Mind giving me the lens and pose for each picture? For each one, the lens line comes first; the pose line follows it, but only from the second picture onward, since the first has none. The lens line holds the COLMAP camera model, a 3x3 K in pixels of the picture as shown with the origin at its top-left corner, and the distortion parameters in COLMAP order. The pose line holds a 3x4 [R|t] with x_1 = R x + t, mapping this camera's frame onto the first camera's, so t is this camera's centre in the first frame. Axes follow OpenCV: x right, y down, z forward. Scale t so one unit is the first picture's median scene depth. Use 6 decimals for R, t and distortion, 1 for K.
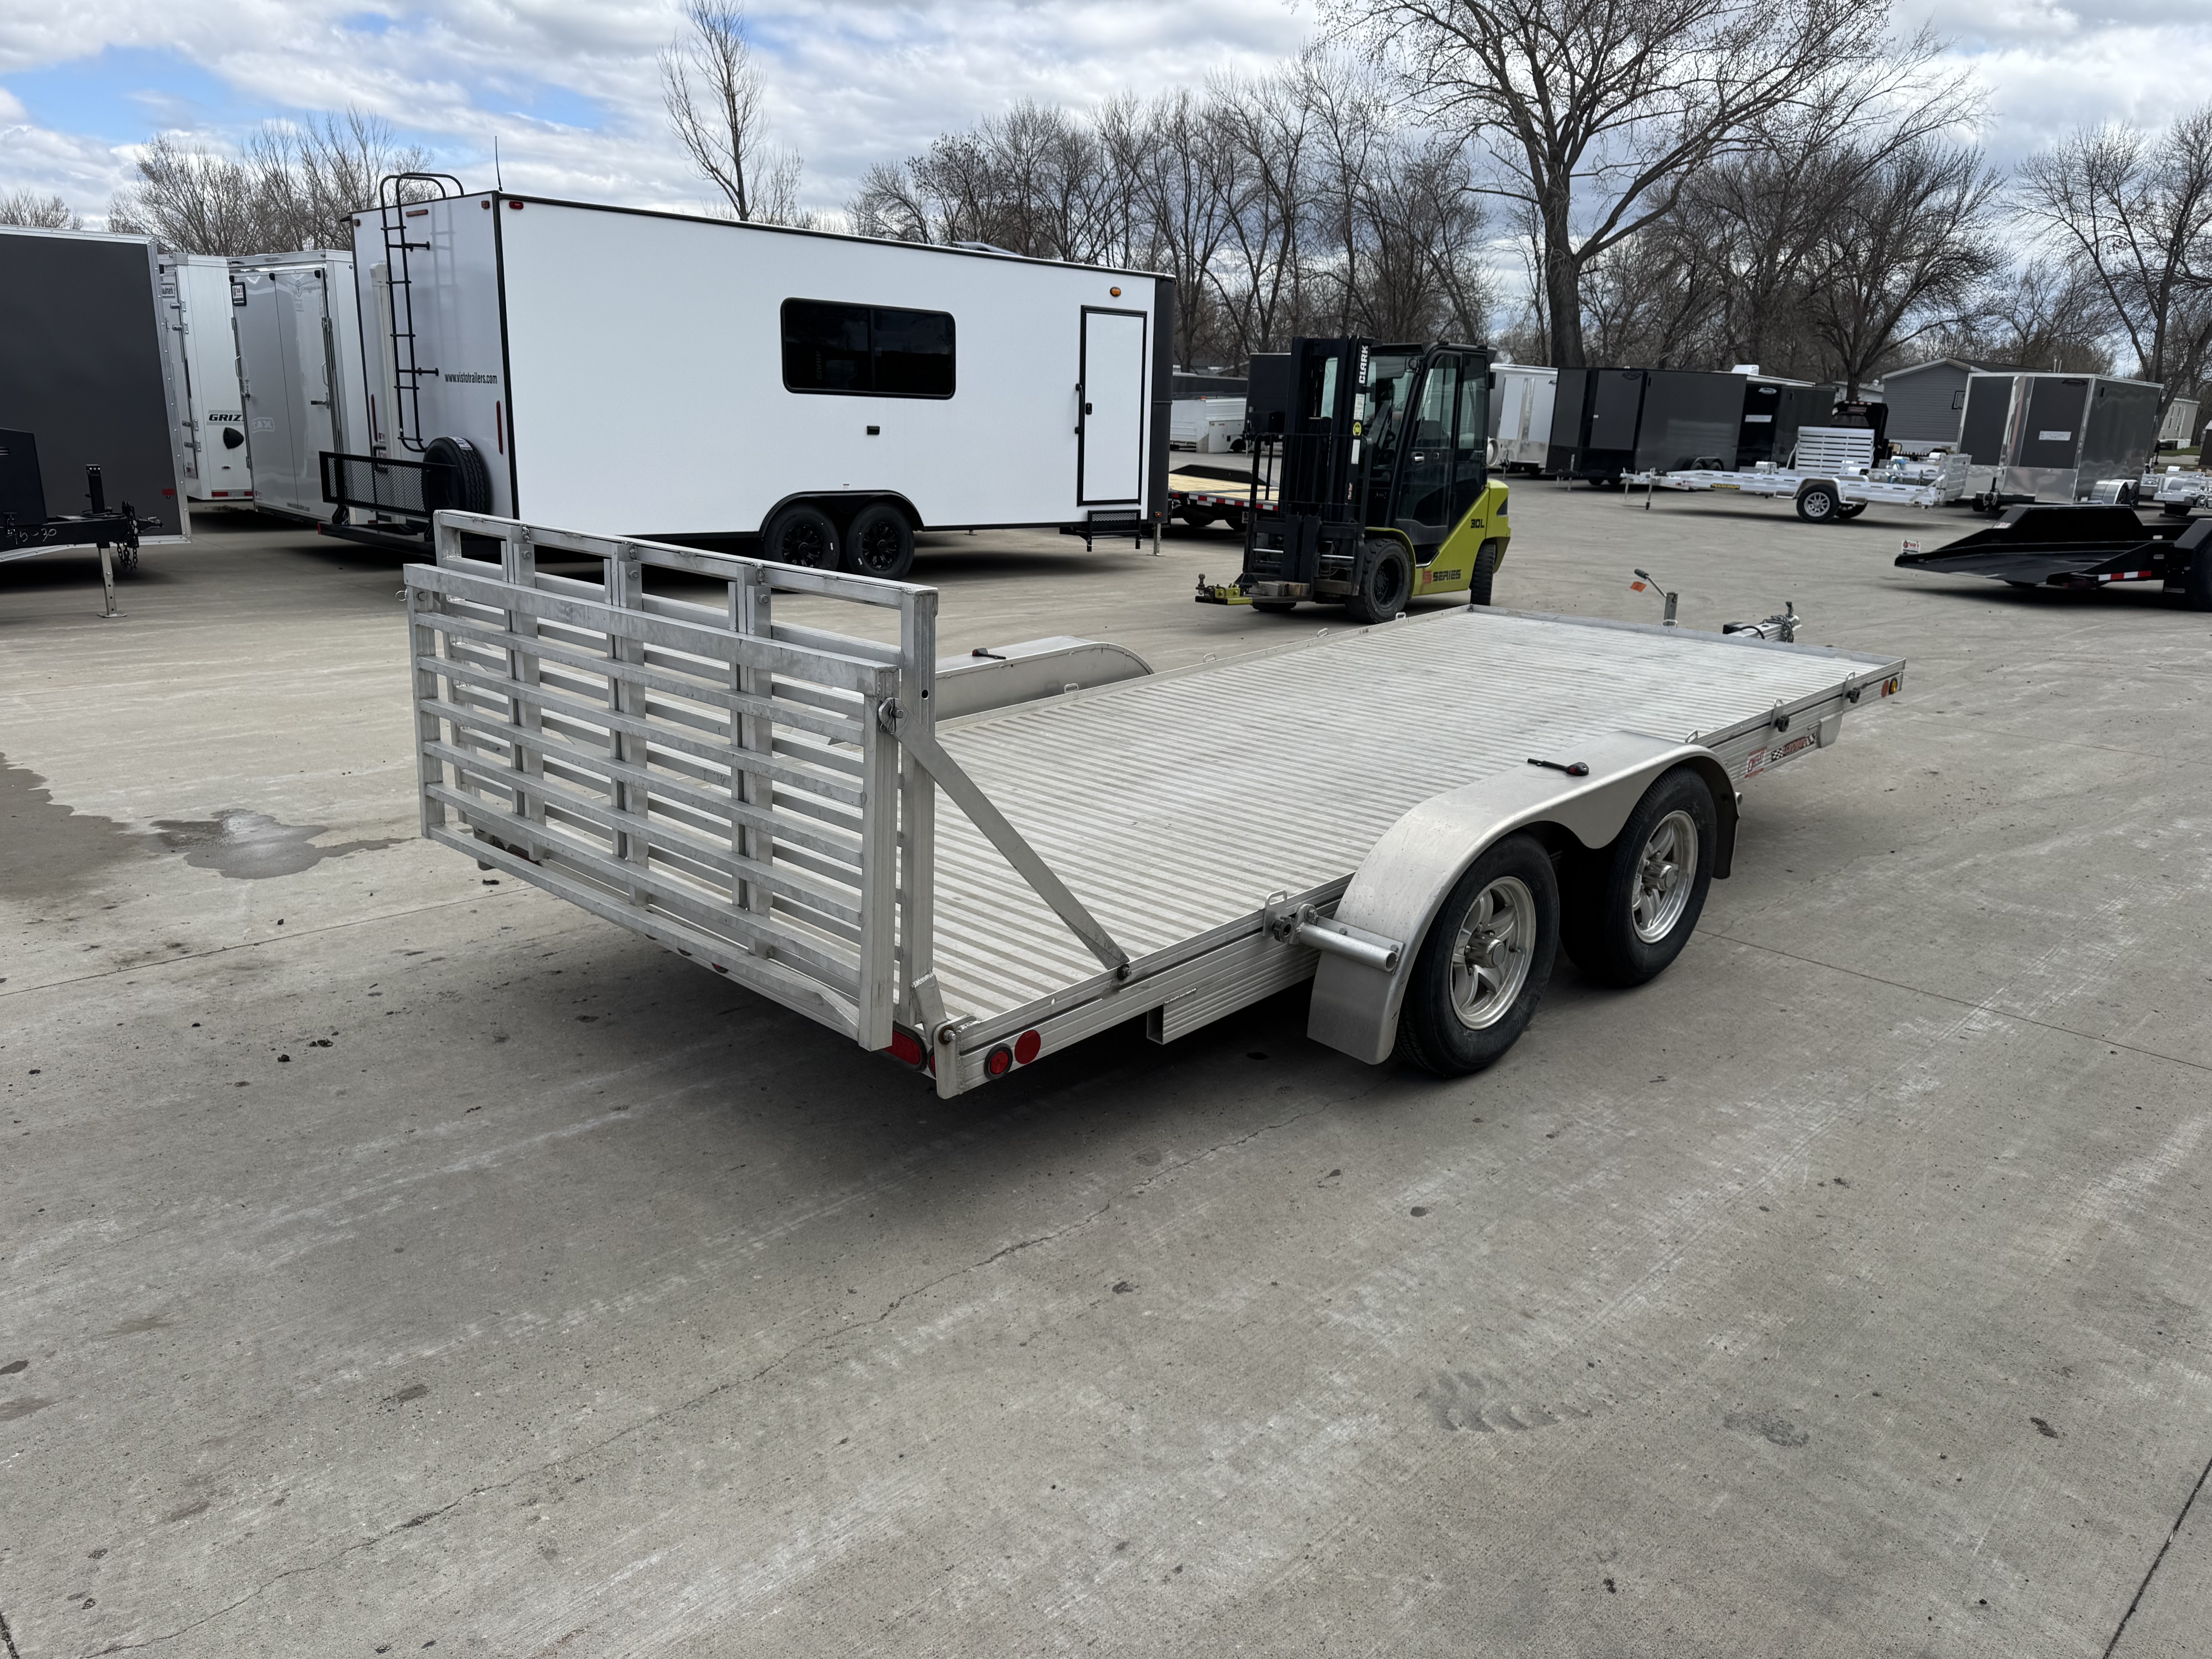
lens RADIAL K [[1564.2, 0, 1106.0], [0, 1564.2, 829.5], [0, 0, 1]] dist [0.029494, -0.040629]
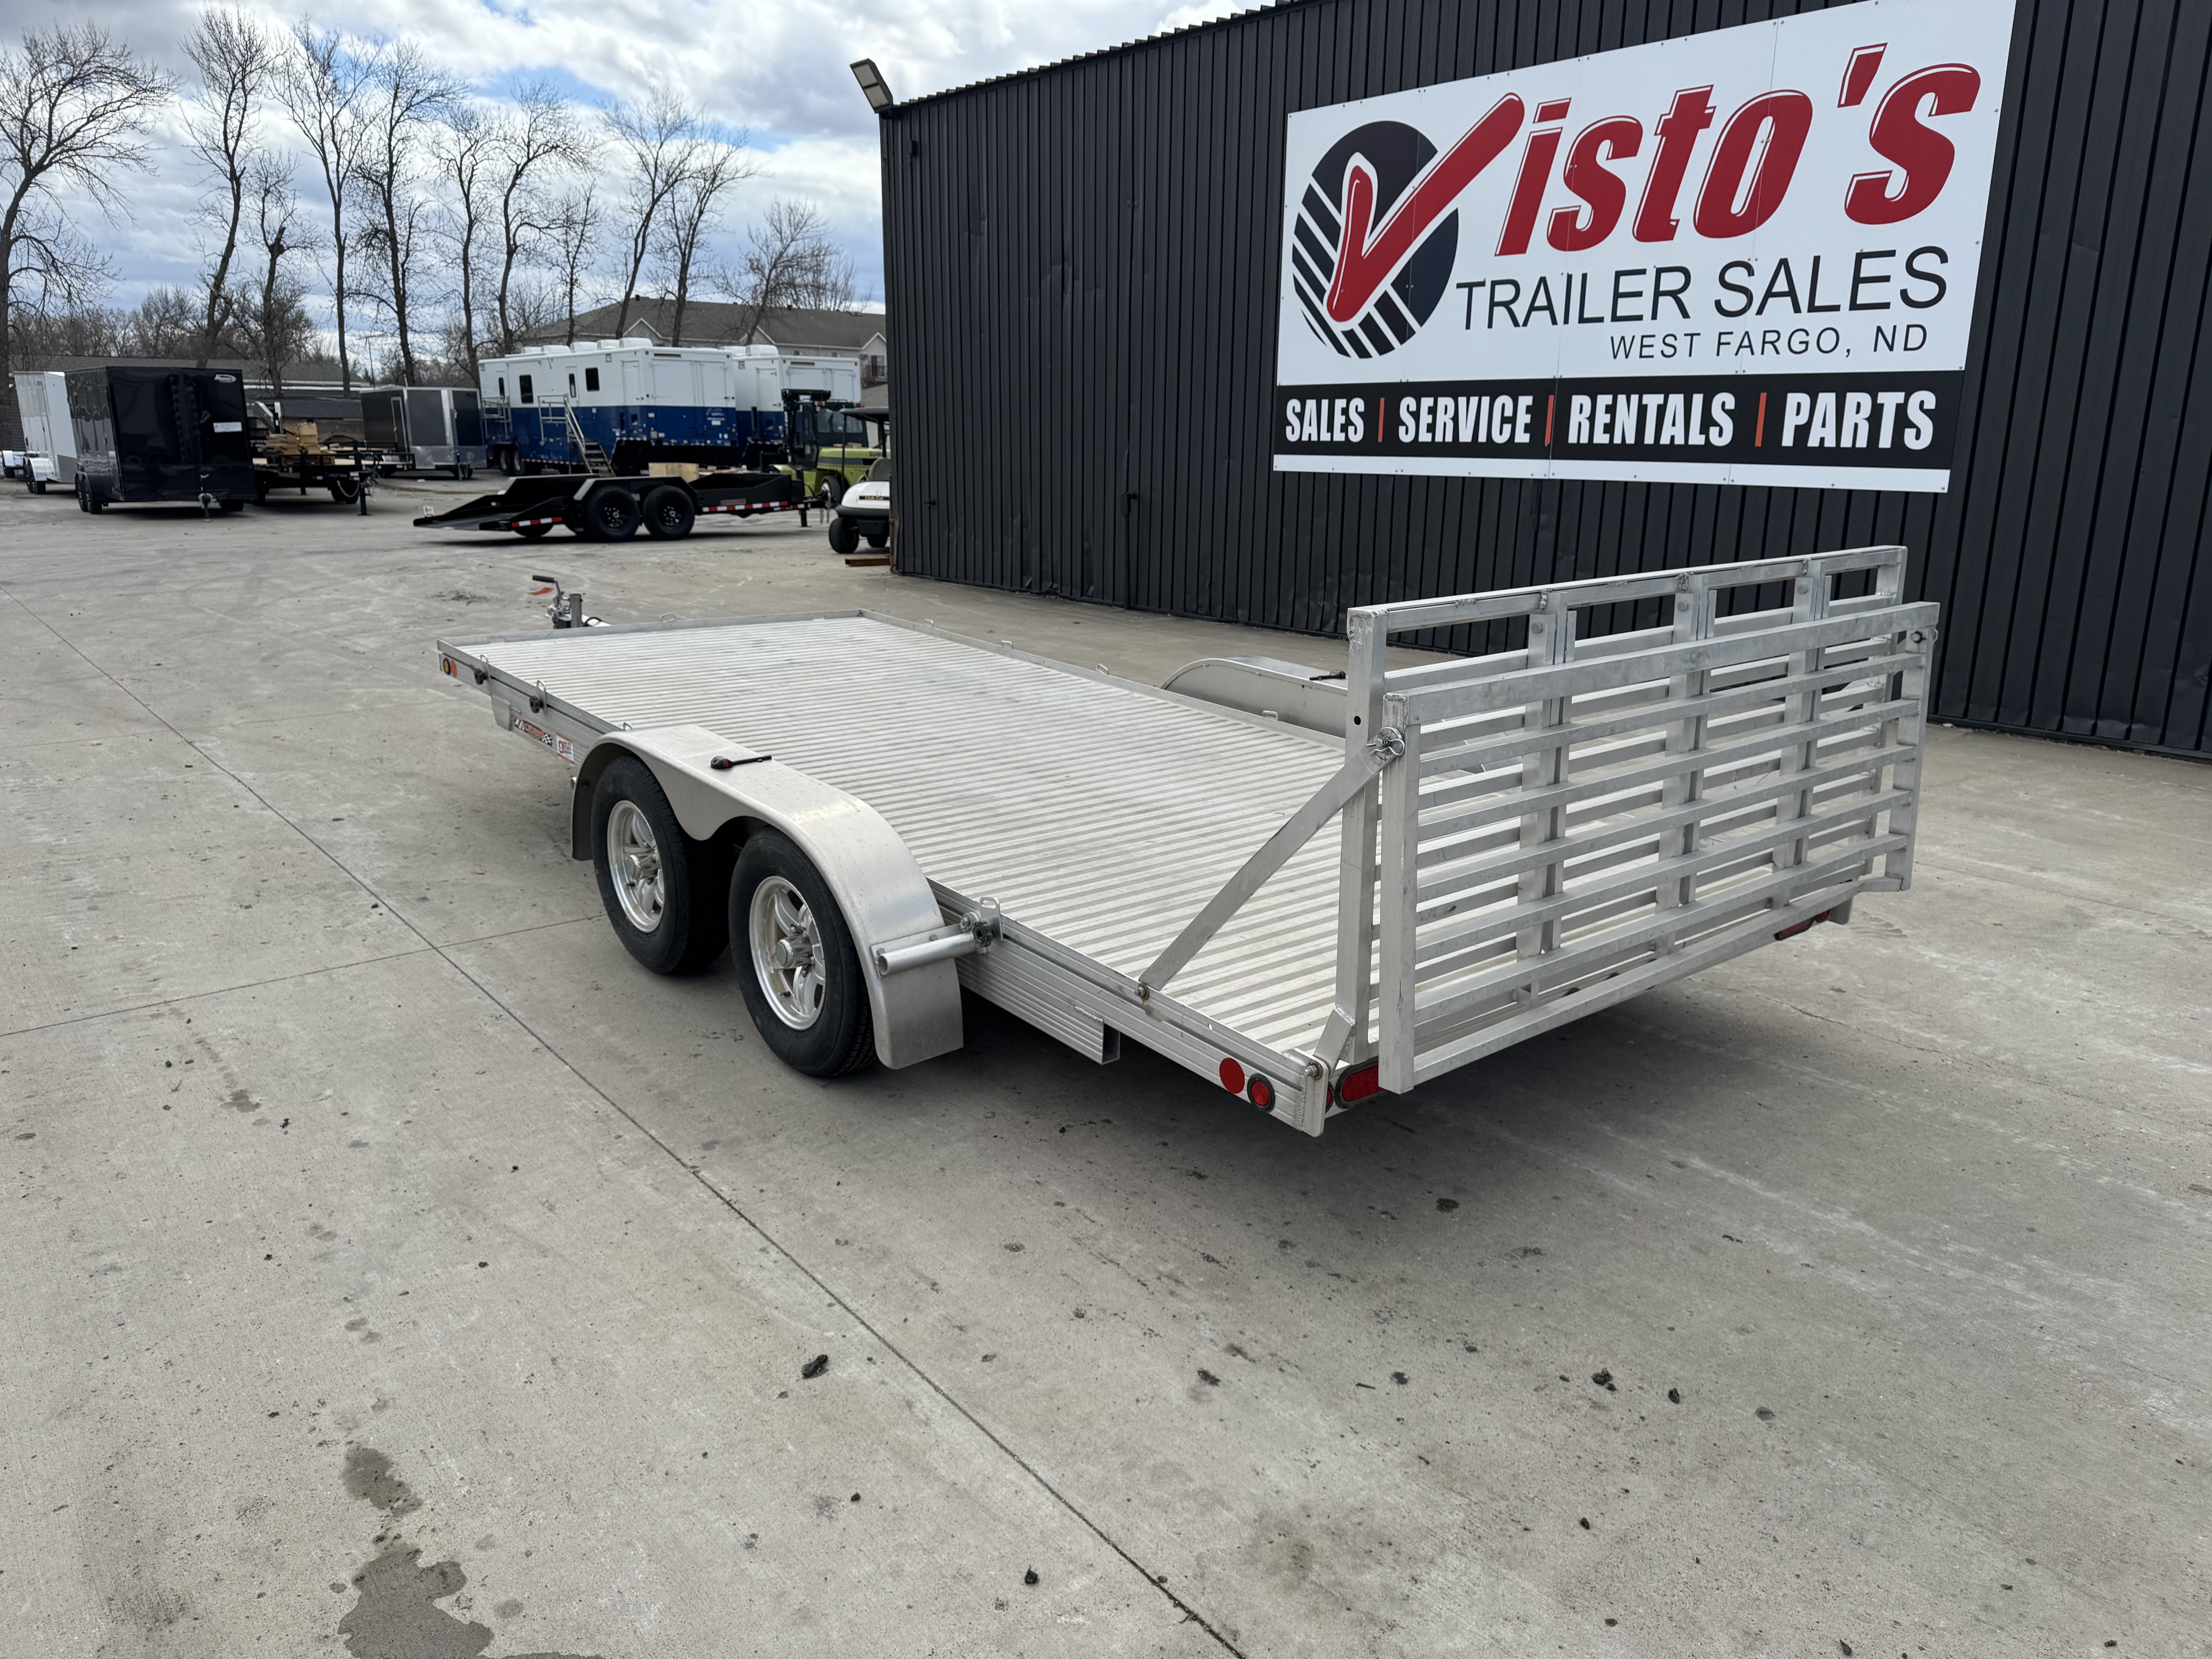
lens RADIAL K [[1562.9, 0, 1124.4], [0, 1562.9, 859.3], [0, 0, 1]] dist [-0.006842, -0.006703]
pose [[0.091858, -0.293108, 0.951656, -0.073380], [0.260197, 0.929558, 0.261187, -0.020233], [-0.961176, 0.223626, 0.161653, 0.070030]]
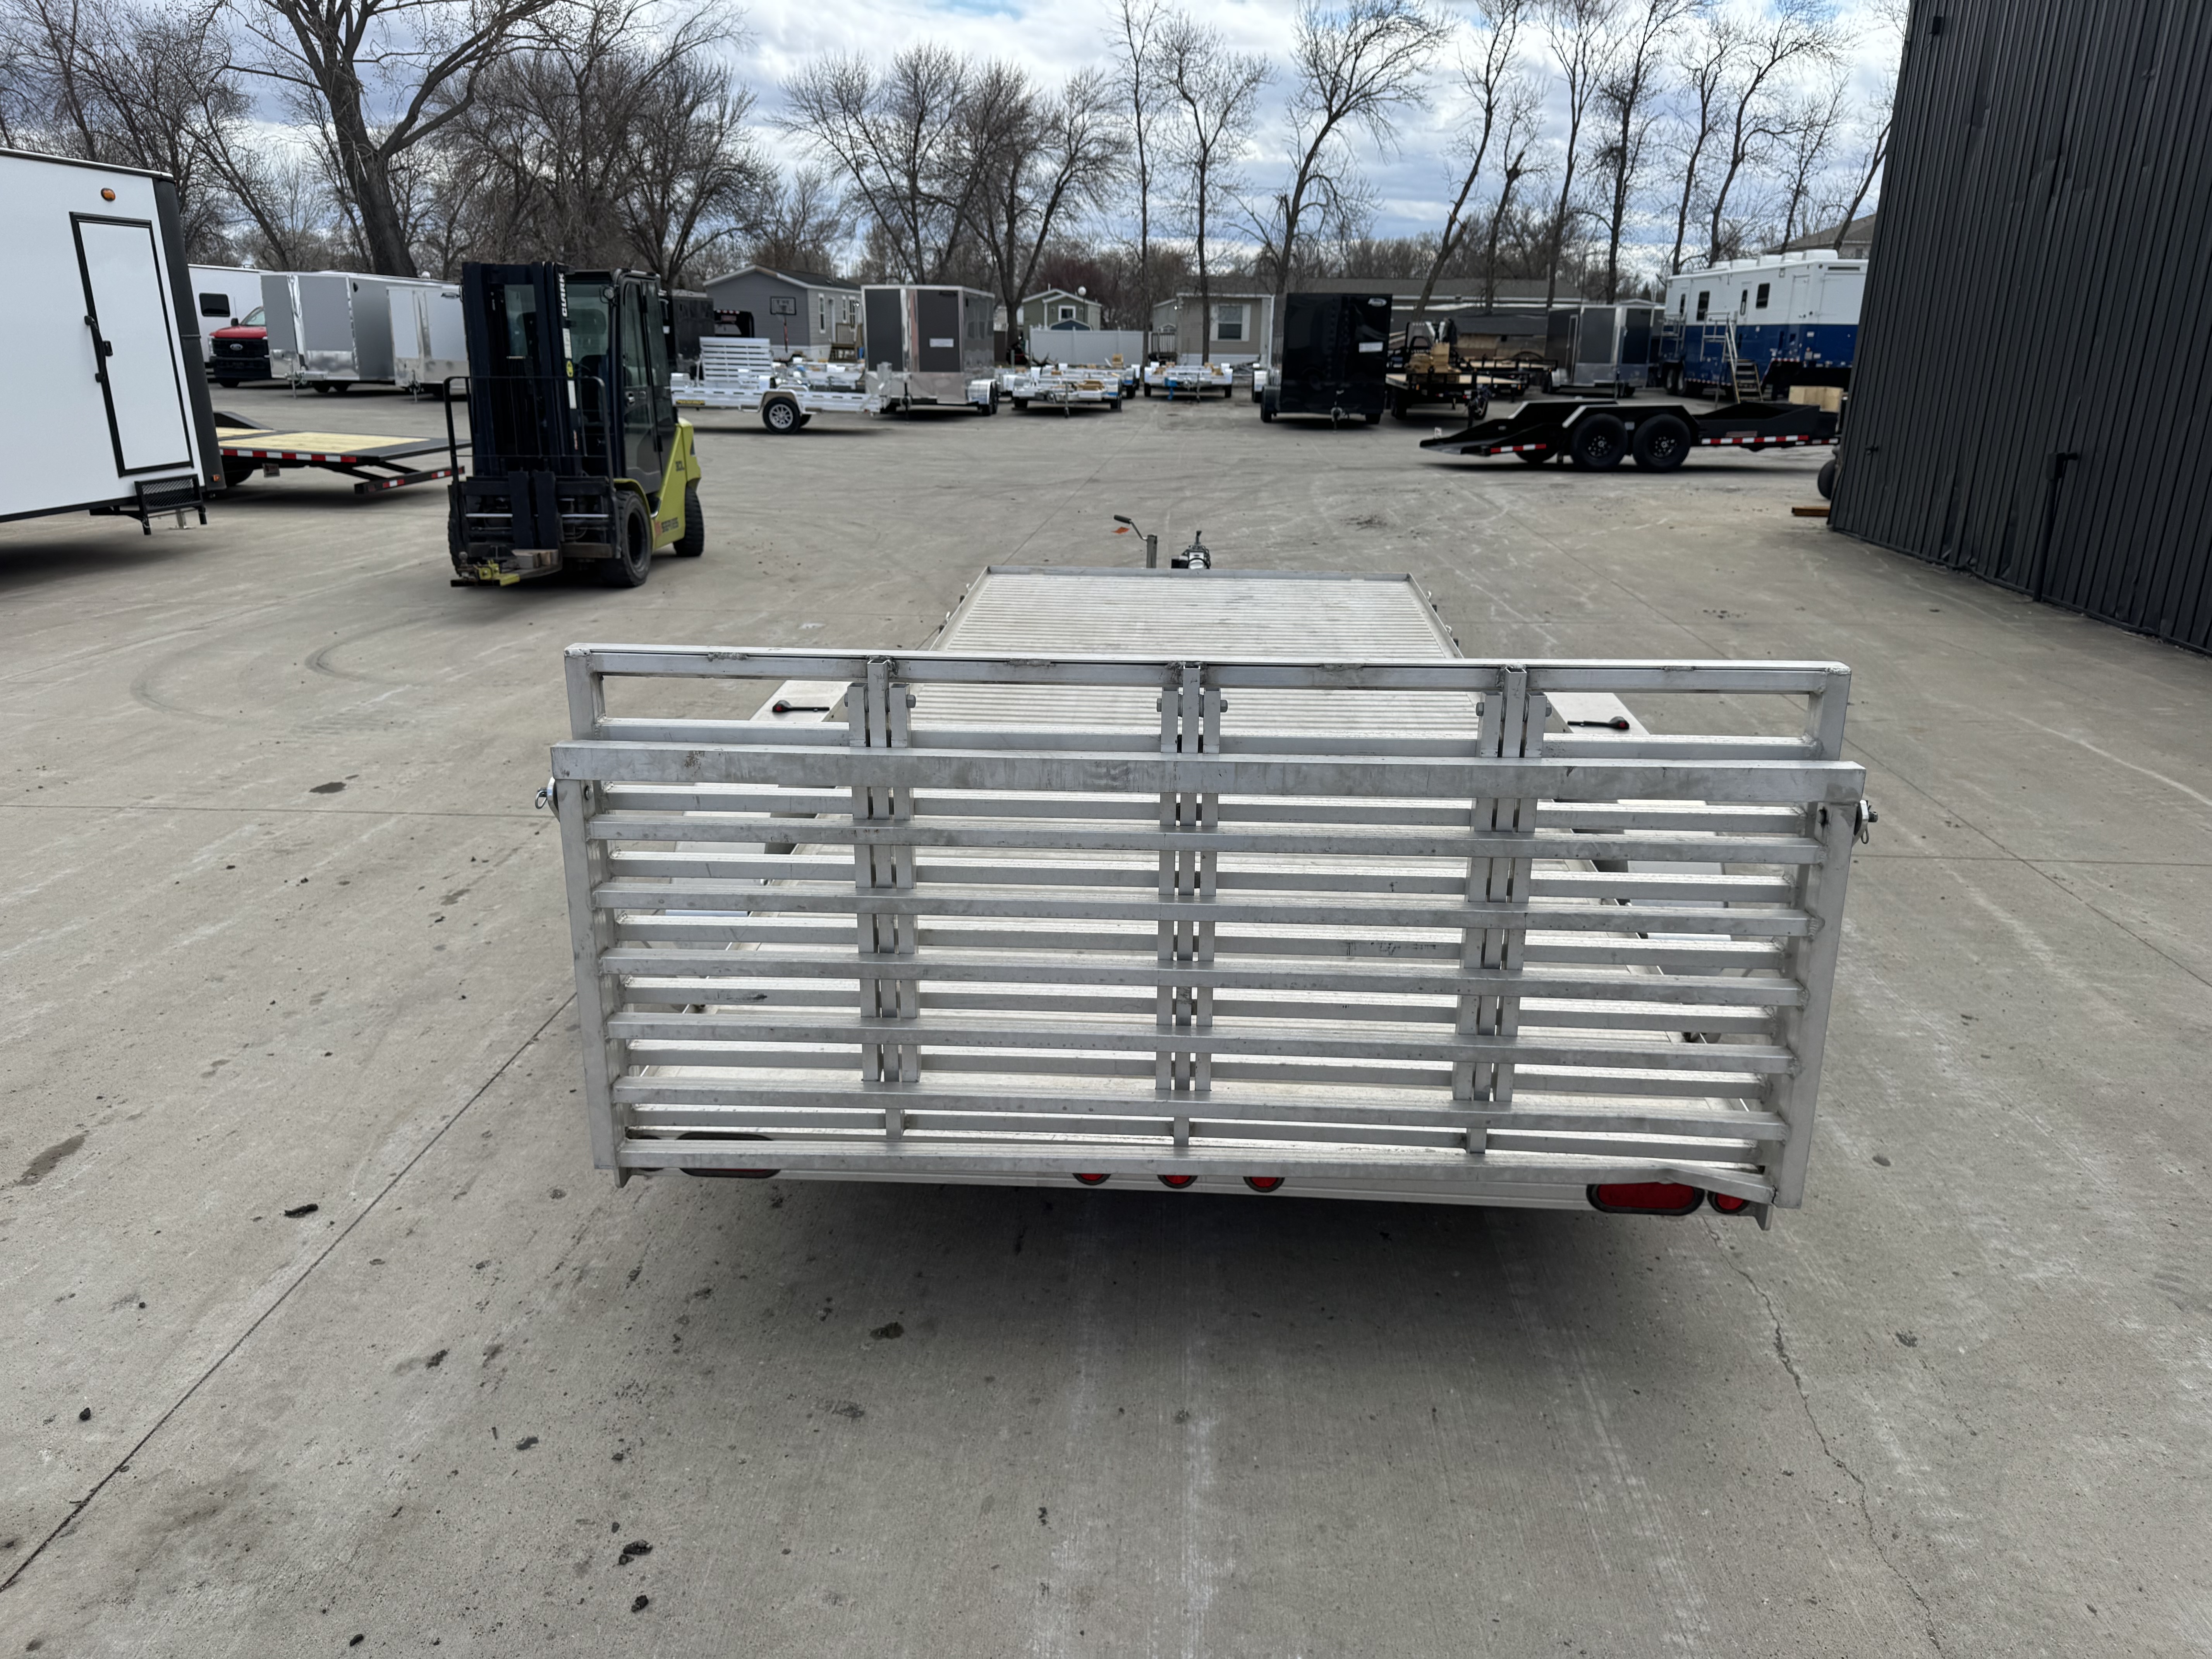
lens RADIAL K [[1553.8, 0, 1103.8], [0, 1553.8, 840.3], [0, 0, 1]] dist [0.037338, -0.045053]
pose [[0.750432, -0.225746, 0.621201, -0.044919], [0.185788, 0.974016, 0.129521, -0.011339], [-0.634299, 0.018215, 0.772873, 0.028060]]
